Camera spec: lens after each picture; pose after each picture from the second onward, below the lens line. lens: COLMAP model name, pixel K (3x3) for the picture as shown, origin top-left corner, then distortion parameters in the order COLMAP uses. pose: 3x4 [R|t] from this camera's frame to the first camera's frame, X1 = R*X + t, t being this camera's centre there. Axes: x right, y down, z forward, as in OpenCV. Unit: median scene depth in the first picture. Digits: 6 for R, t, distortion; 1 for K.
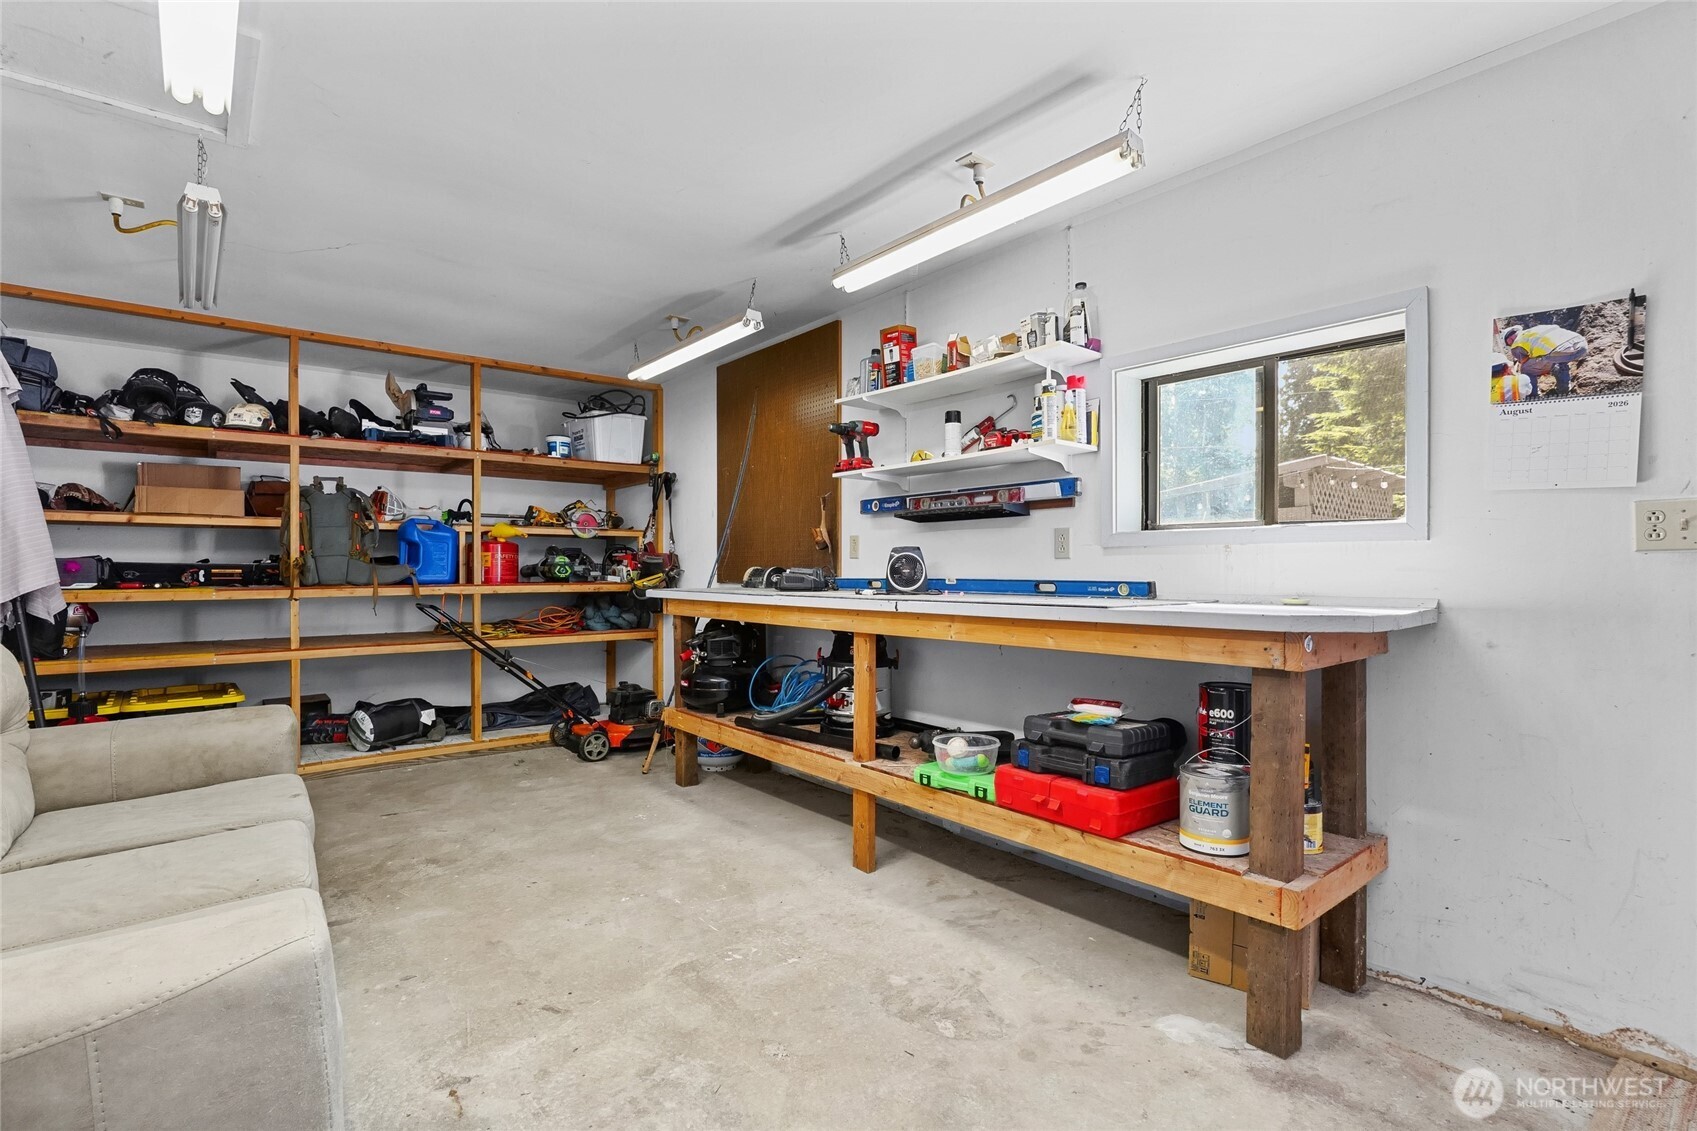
lens RADIAL K [[788.0, 0, 843.8], [0, 788.0, 560.8], [0, 0, 1]] dist [-0.013141, -0.000487]
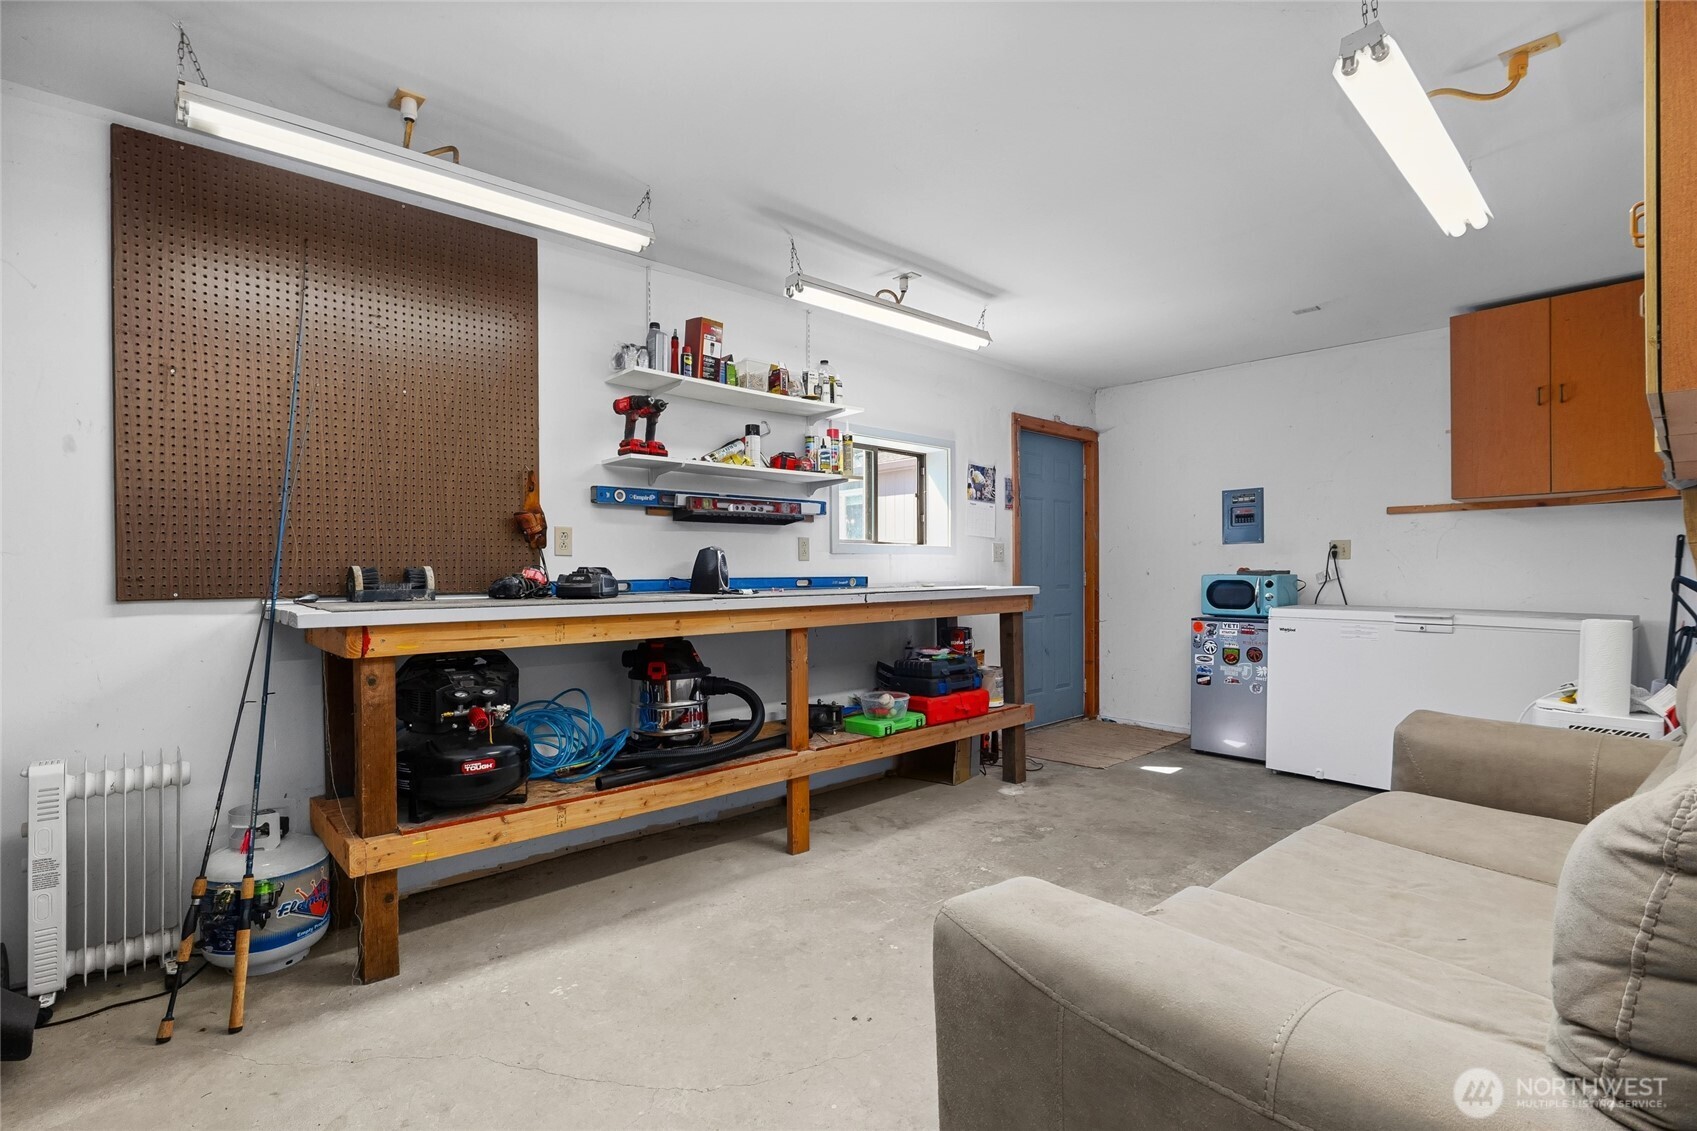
lens RADIAL K [[788.0, 0, 844.6], [0, 788.0, 571.6], [0, 0, 1]] dist [-0.013141, -0.000487]
pose [[-0.050307, -0.001322, 0.998733, -1.127527], [-0.004560, 0.999989, 0.001094, 0.014837], [-0.998723, -0.004499, -0.050313, 1.083884]]
